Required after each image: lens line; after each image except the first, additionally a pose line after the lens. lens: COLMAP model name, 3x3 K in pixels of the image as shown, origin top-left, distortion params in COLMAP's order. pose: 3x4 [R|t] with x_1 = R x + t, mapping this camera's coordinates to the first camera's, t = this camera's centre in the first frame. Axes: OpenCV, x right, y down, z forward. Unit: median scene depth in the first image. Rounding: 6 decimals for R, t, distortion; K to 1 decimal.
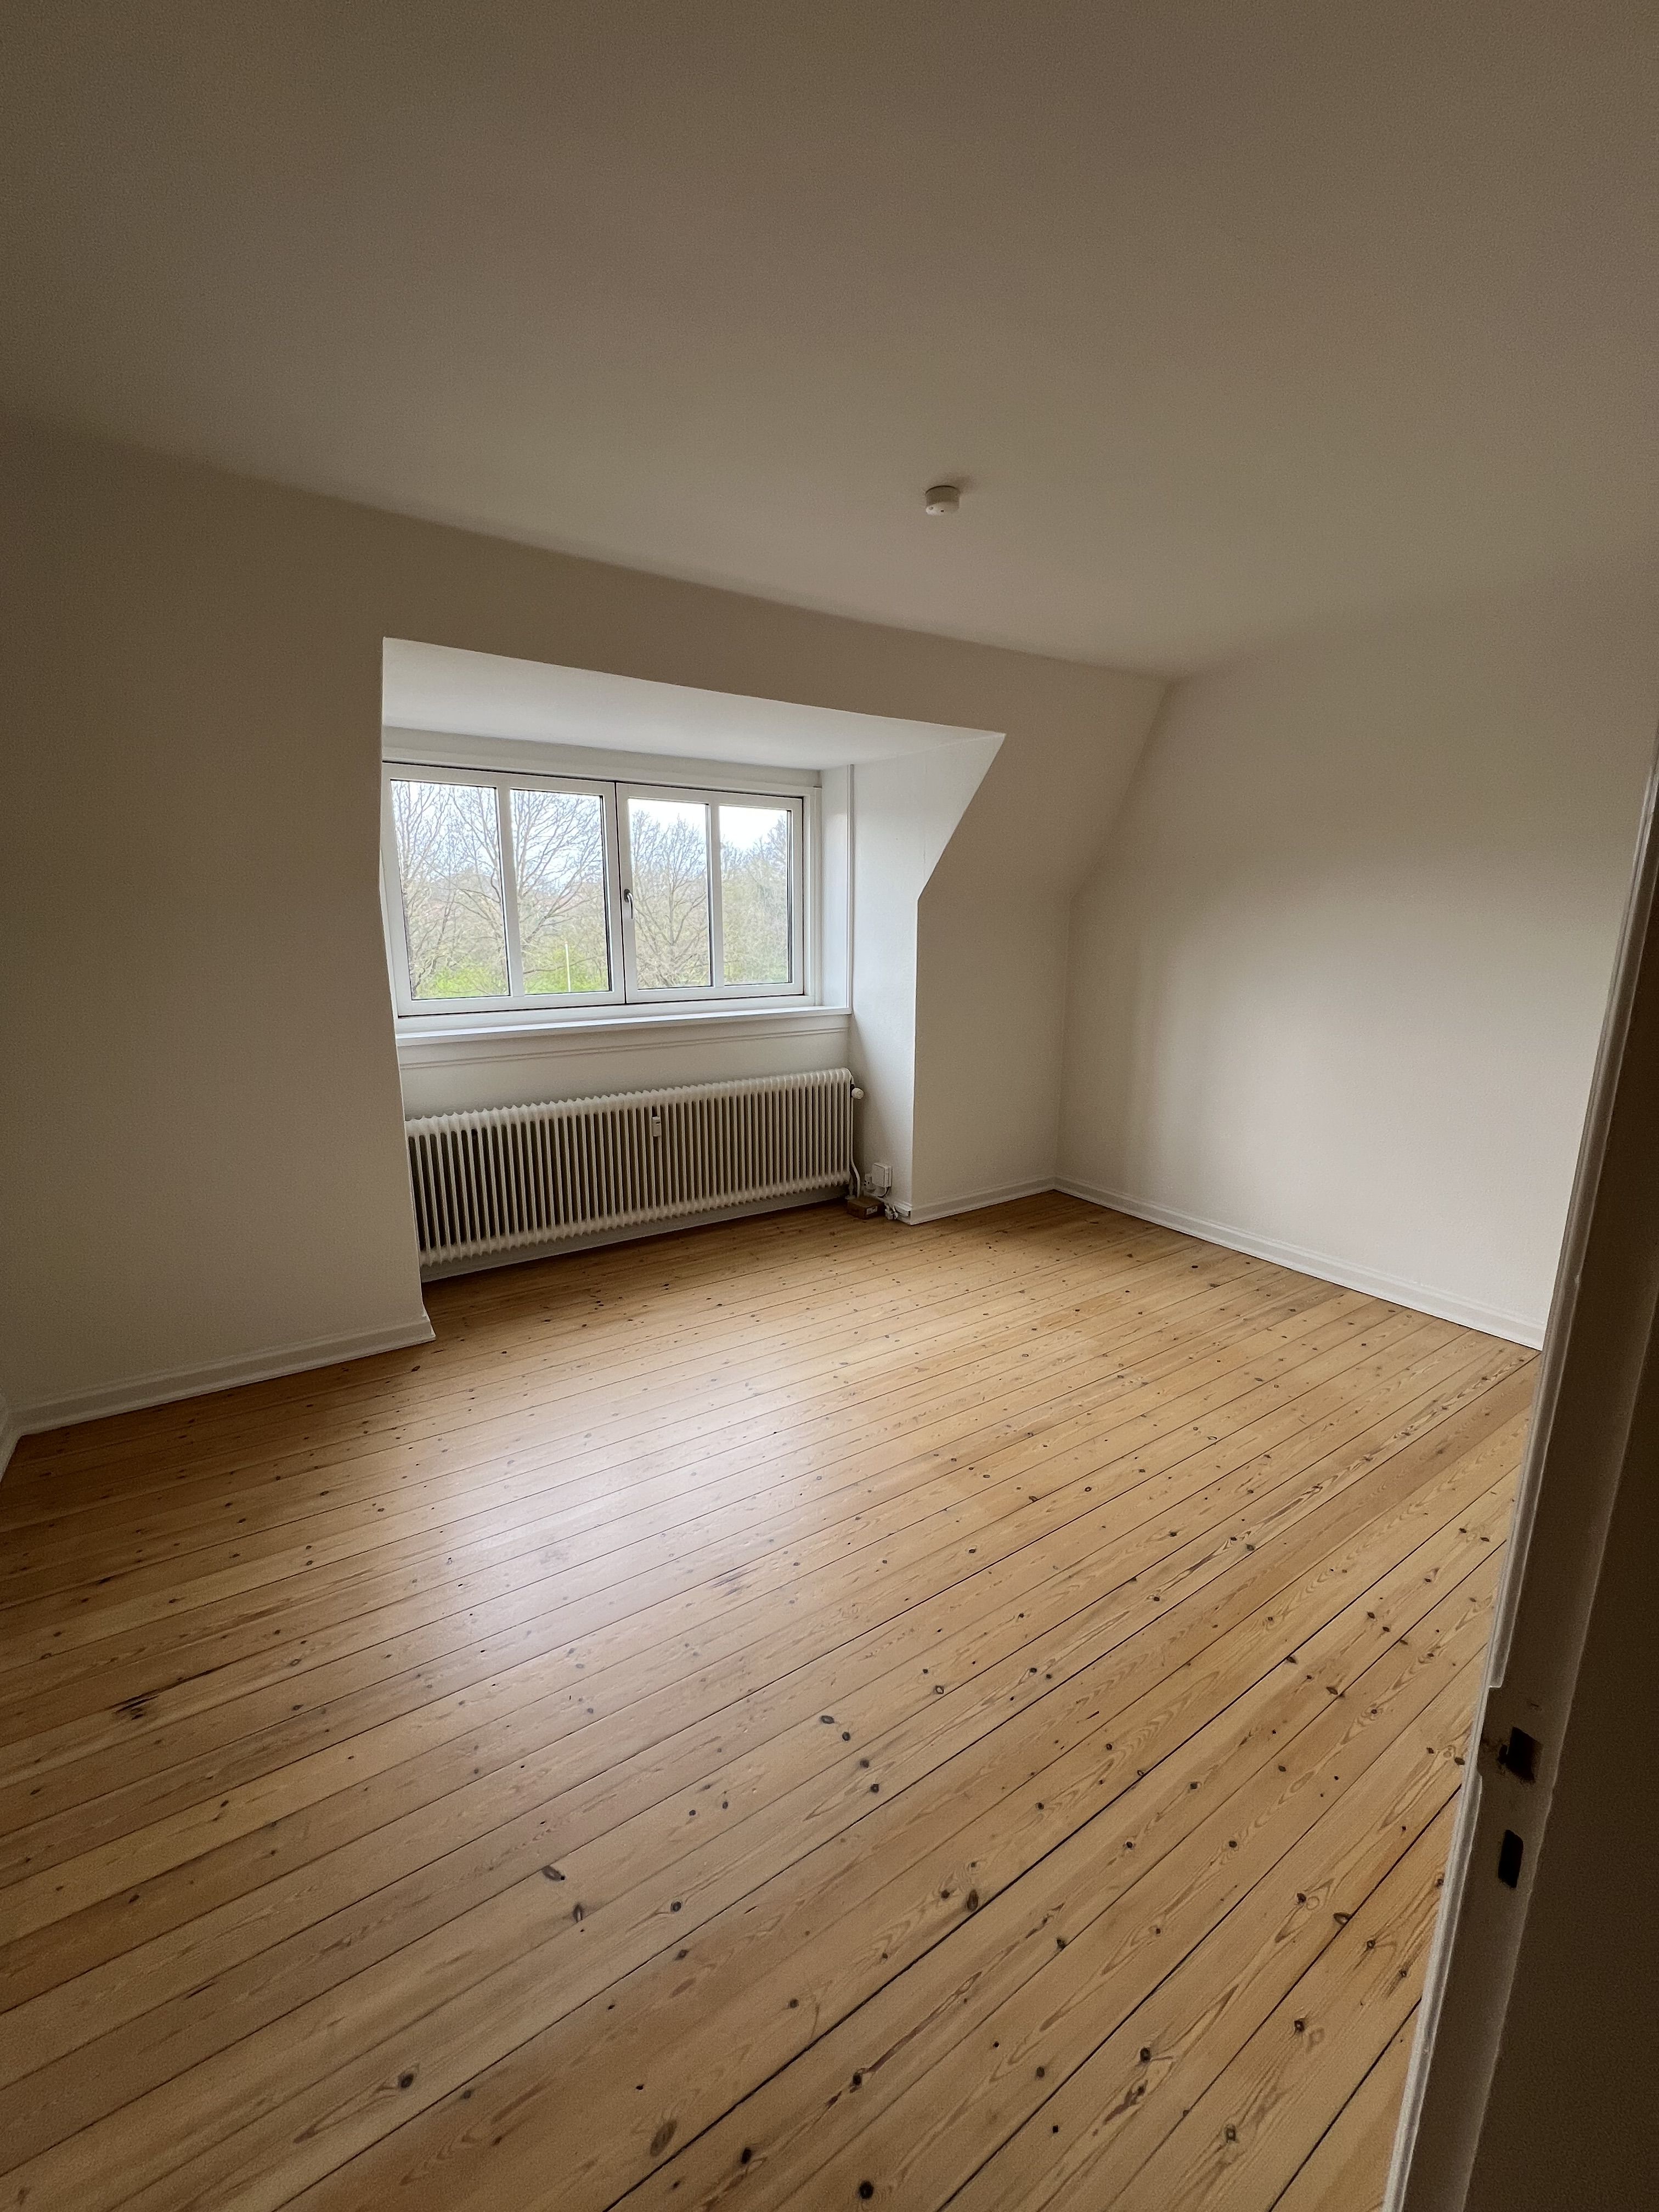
lens RADIAL K [[888.6, 0, 826.0], [0, 888.6, 1105.9], [0, 0, 1]] dist [-0.001553, 0.001089]
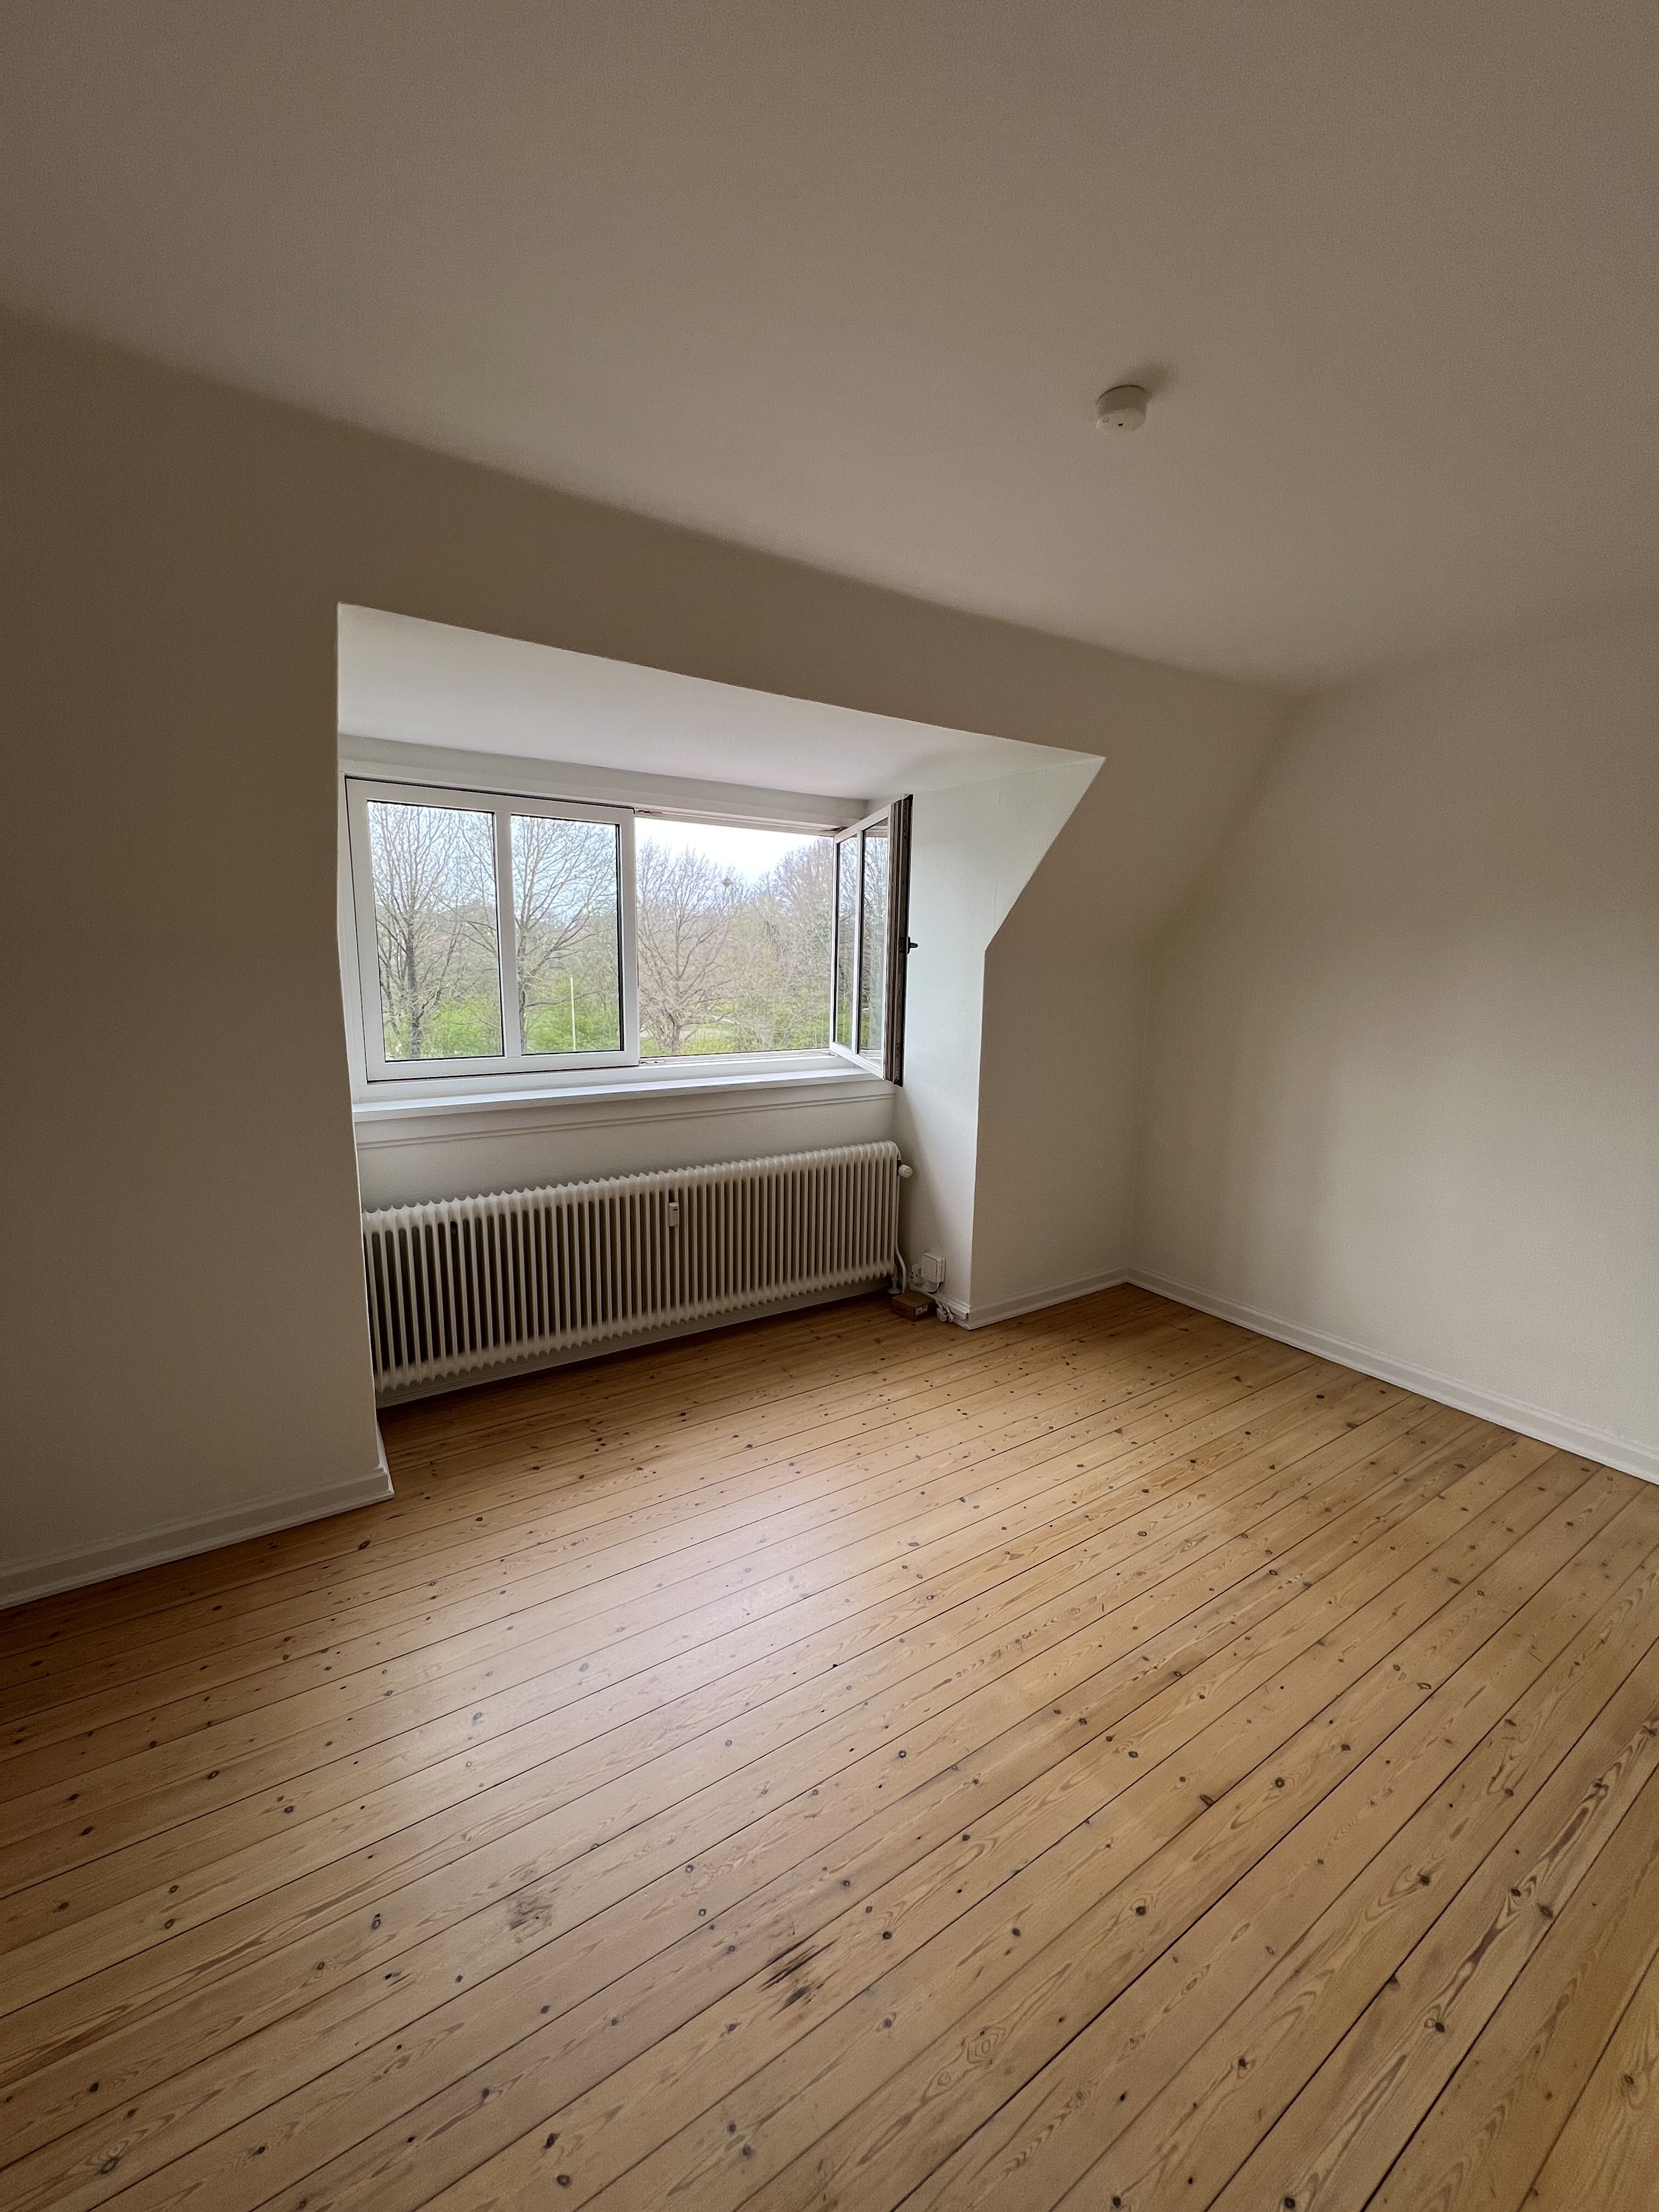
lens RADIAL K [[888.6, 0, 830.5], [0, 888.6, 1107.8], [0, 0, 1]] dist [-0.001553, 0.001089]
pose [[0.999880, 0.015169, 0.003132, -0.055004], [-0.015040, 0.999172, -0.037798, -0.056612], [-0.003703, 0.037747, 0.999280, 0.184966]]
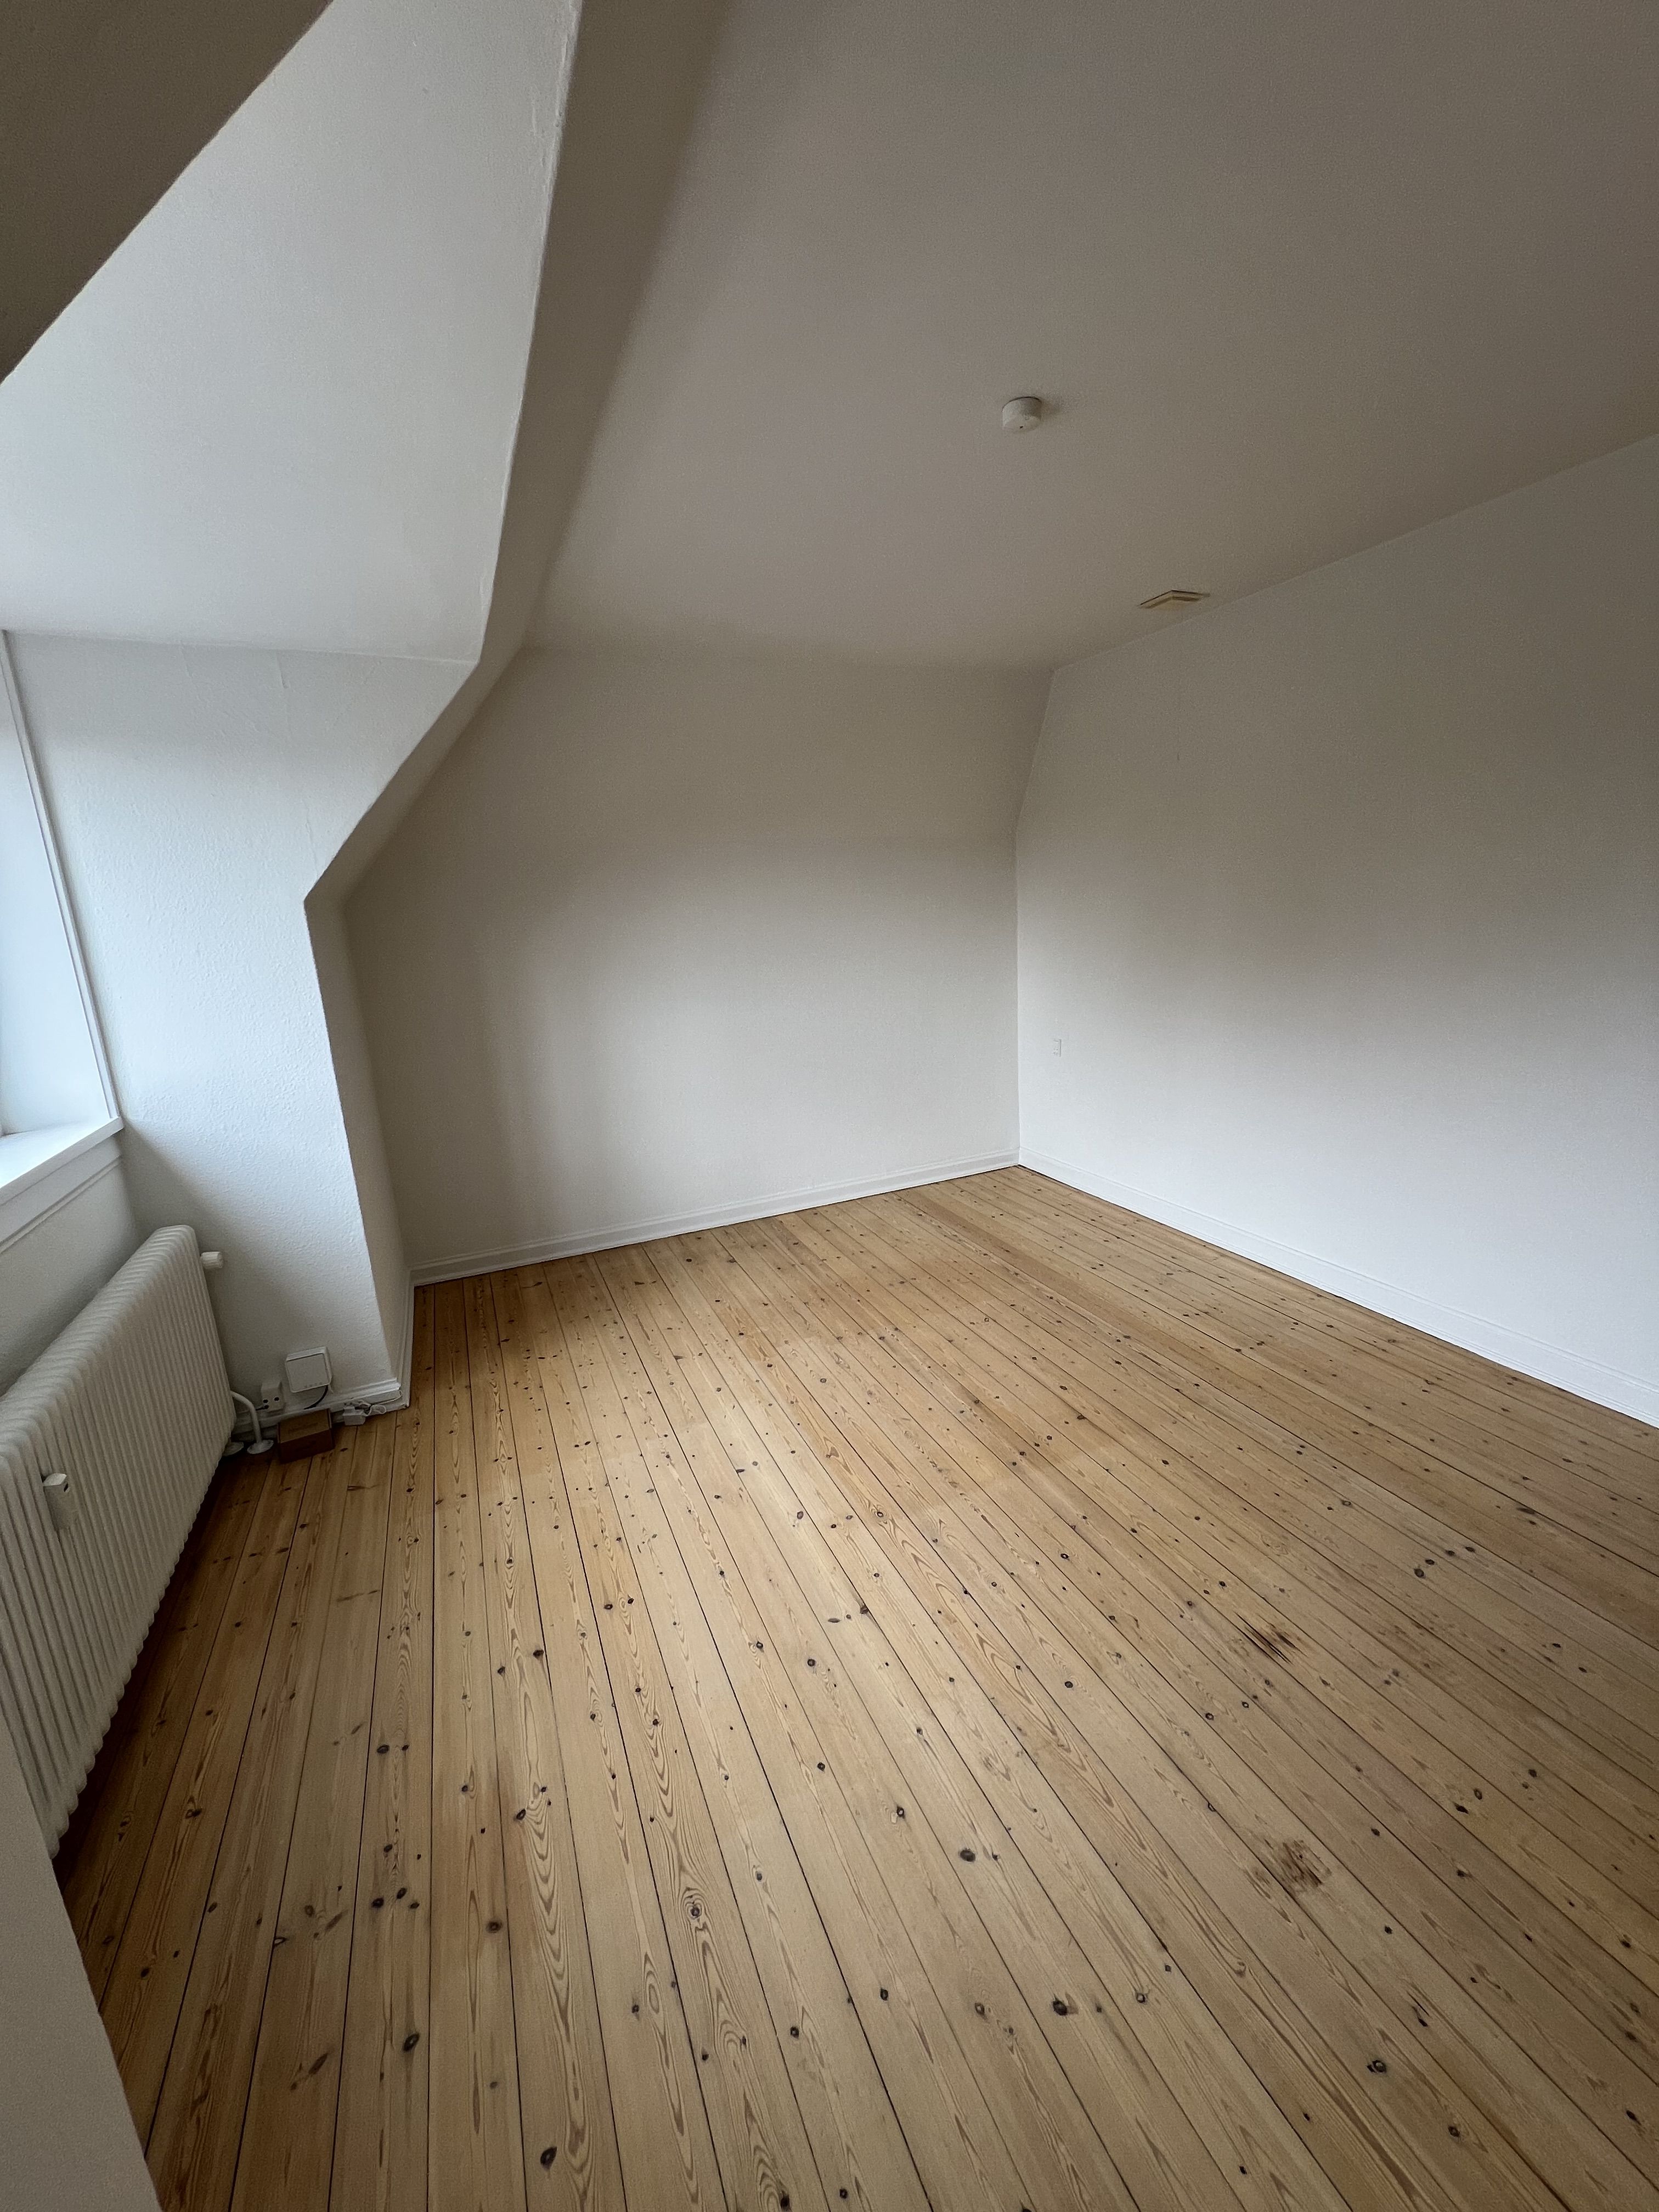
lens RADIAL K [[888.6, 0, 826.1], [0, 888.6, 1108.2], [0, 0, 1]] dist [-0.001553, 0.001089]
pose [[0.169772, -0.233177, 0.957500, -0.541022], [0.262126, 0.947288, 0.184213, -0.141795], [-0.949983, 0.219711, 0.221945, 0.671435]]
